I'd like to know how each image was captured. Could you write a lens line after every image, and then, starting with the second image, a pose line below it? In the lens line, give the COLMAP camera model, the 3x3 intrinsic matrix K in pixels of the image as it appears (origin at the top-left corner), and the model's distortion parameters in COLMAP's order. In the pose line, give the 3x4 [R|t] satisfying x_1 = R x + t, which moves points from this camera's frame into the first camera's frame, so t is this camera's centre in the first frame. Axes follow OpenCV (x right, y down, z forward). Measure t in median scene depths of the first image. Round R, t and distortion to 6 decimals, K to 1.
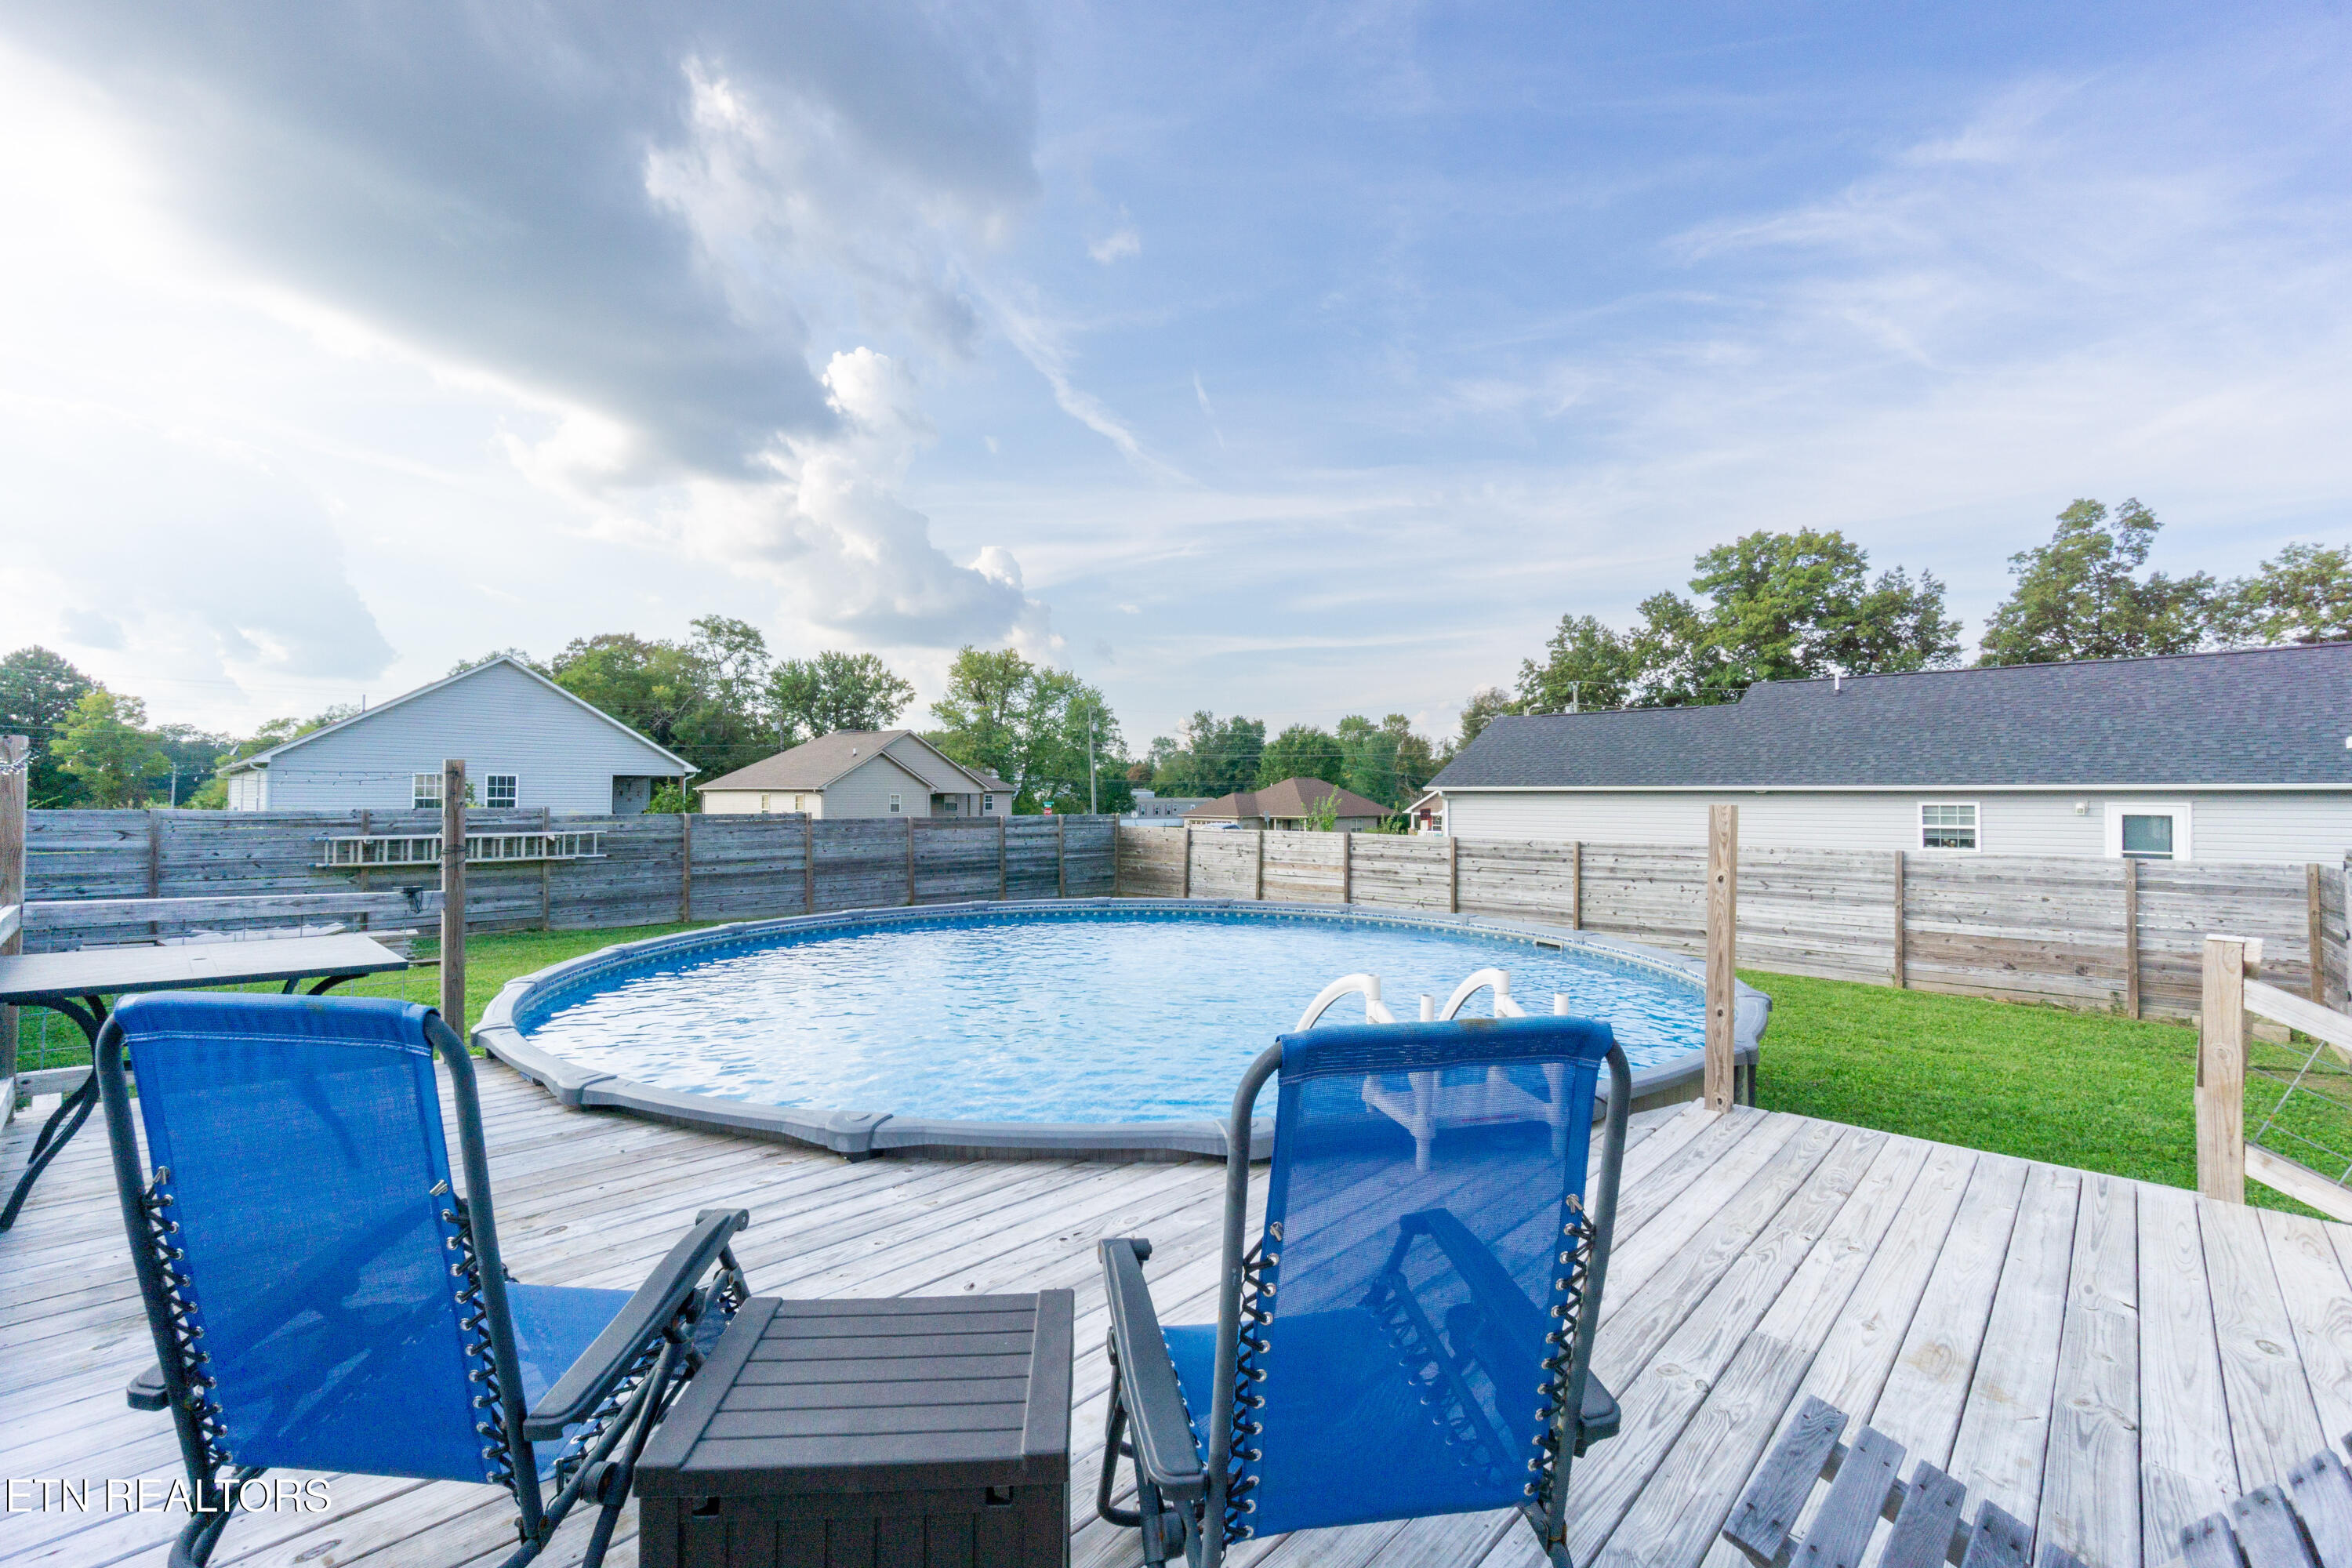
lens RADIAL K [[1042.4, 0, 1188.1], [0, 1042.4, 794.5], [0, 0, 1]] dist [-0.001507, 0.001361]
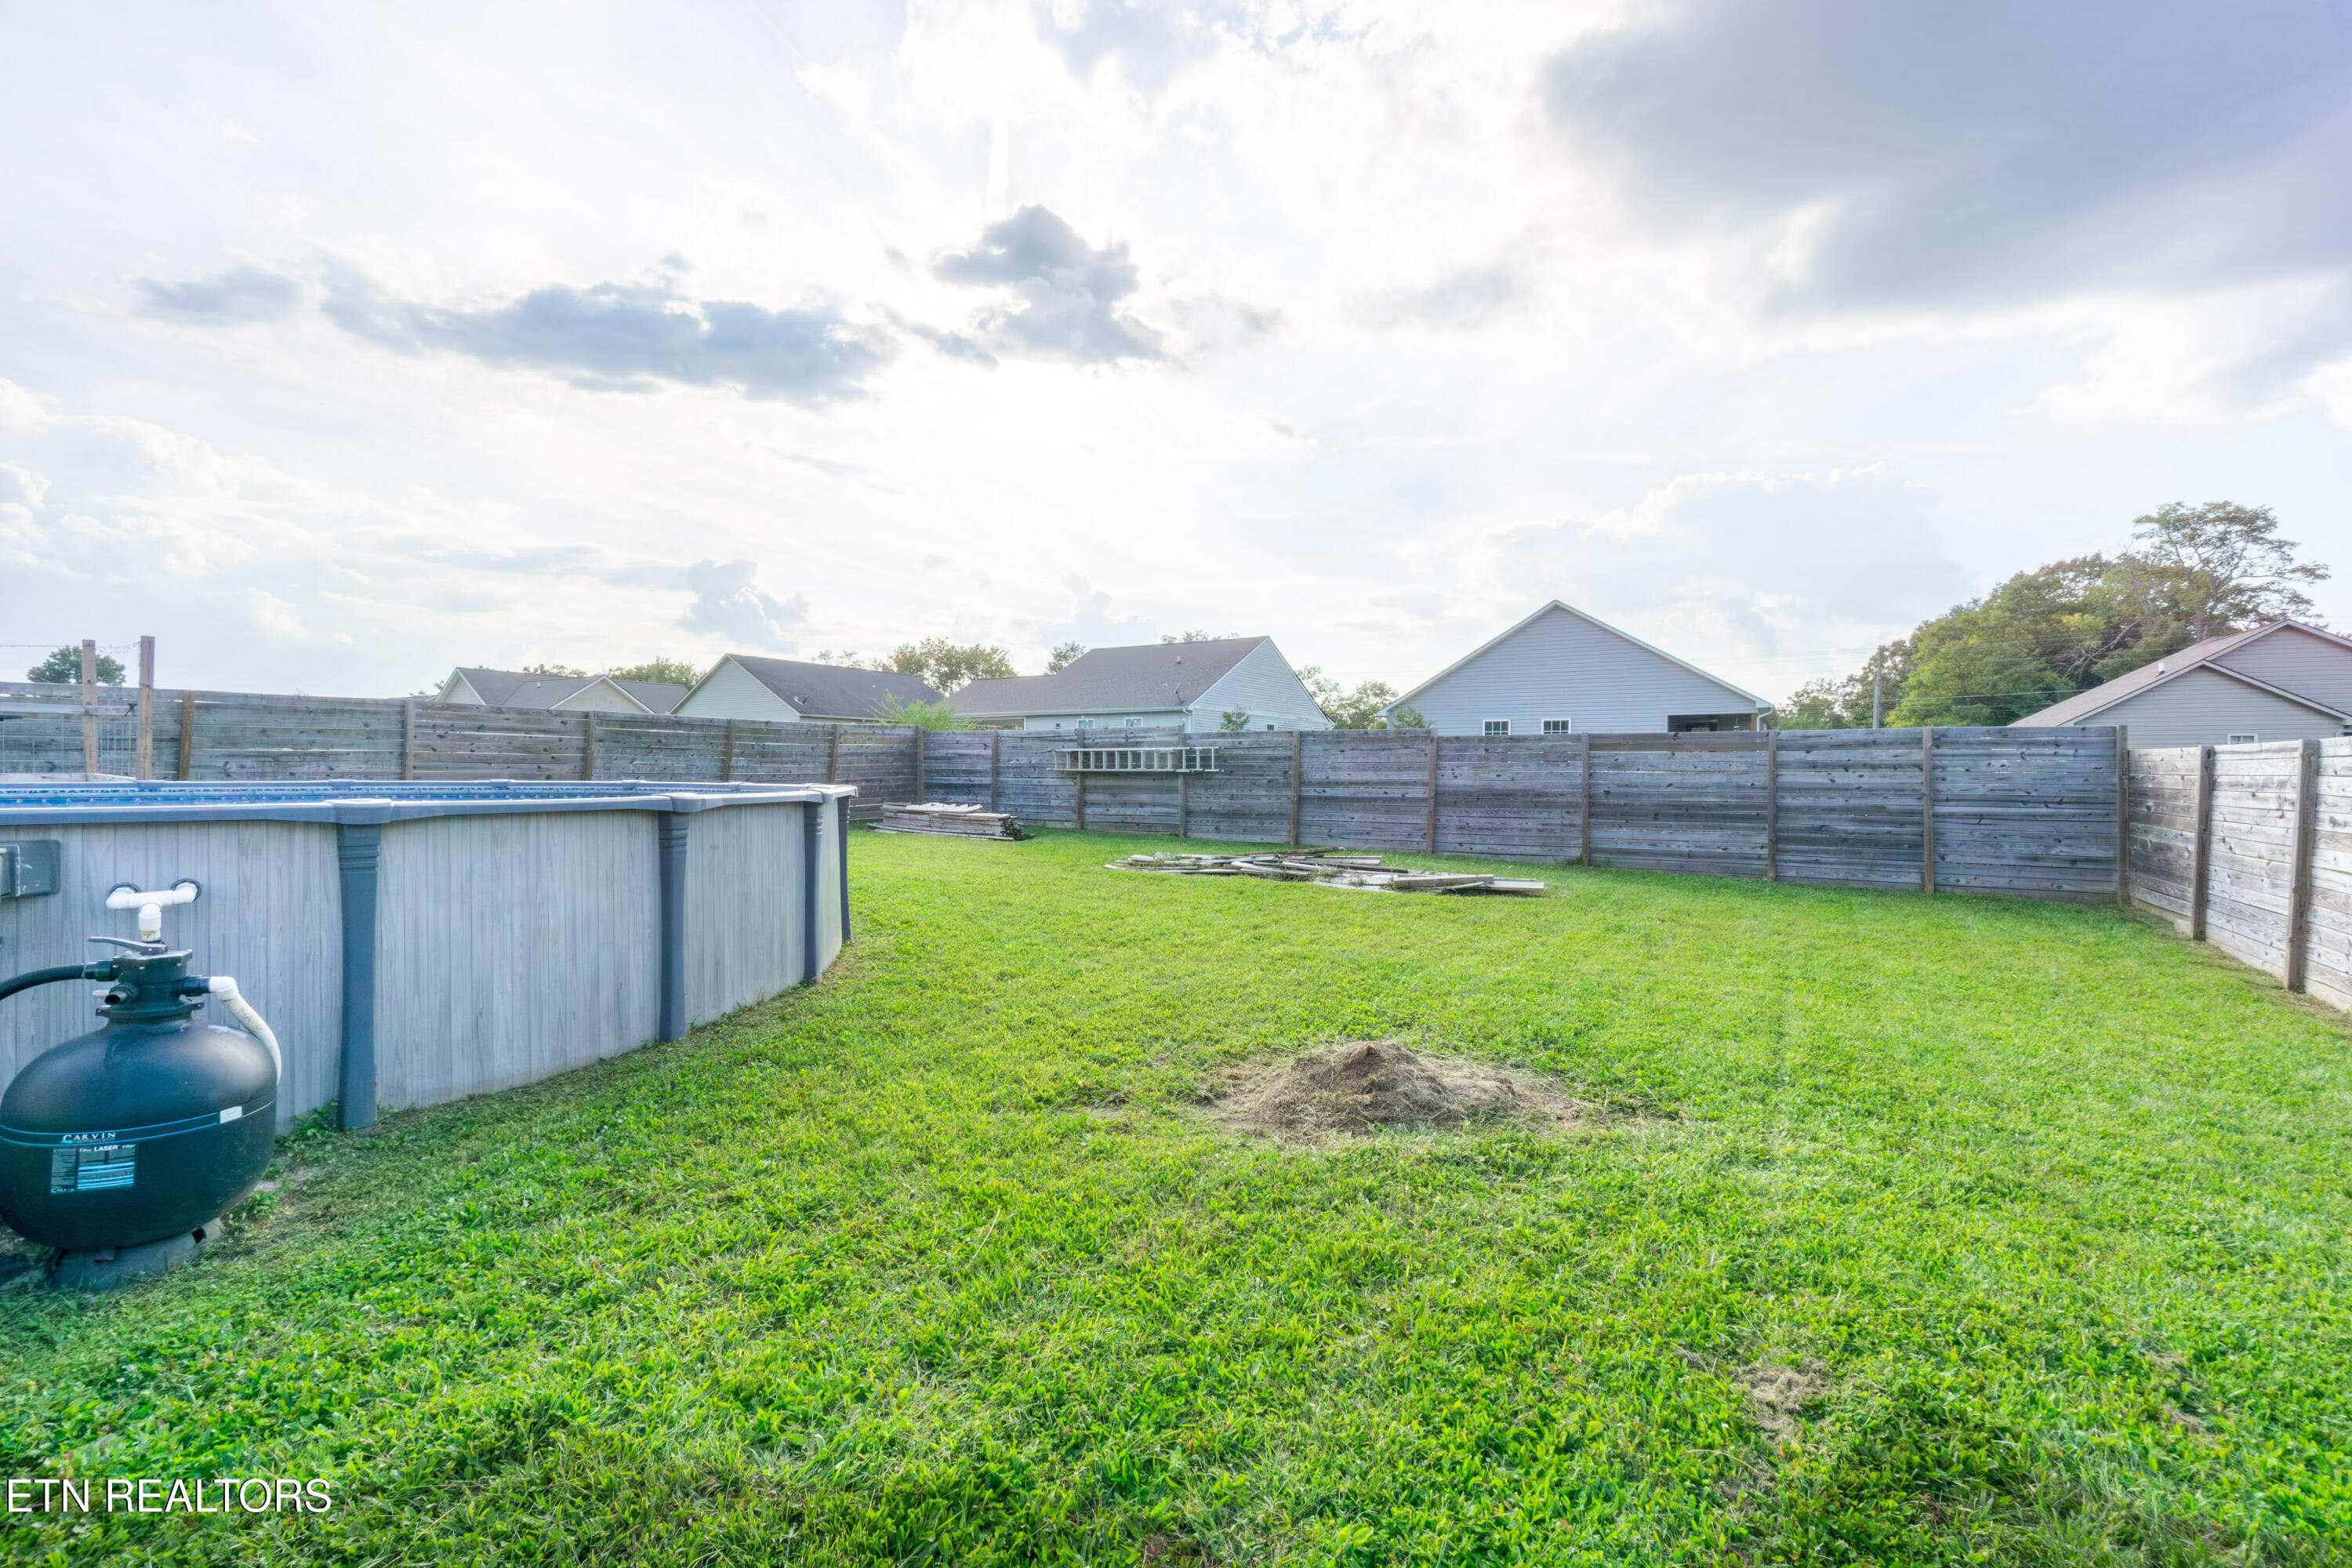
lens RADIAL K [[1042.4, 0, 1191.9], [0, 1042.4, 778.3], [0, 0, 1]] dist [-0.001507, 0.001361]
pose [[0.189953, 0.002653, -0.981790, 0.388722], [-0.002348, 0.999995, 0.002247, 0.053982], [0.981790, 0.001878, 0.189958, 0.654873]]
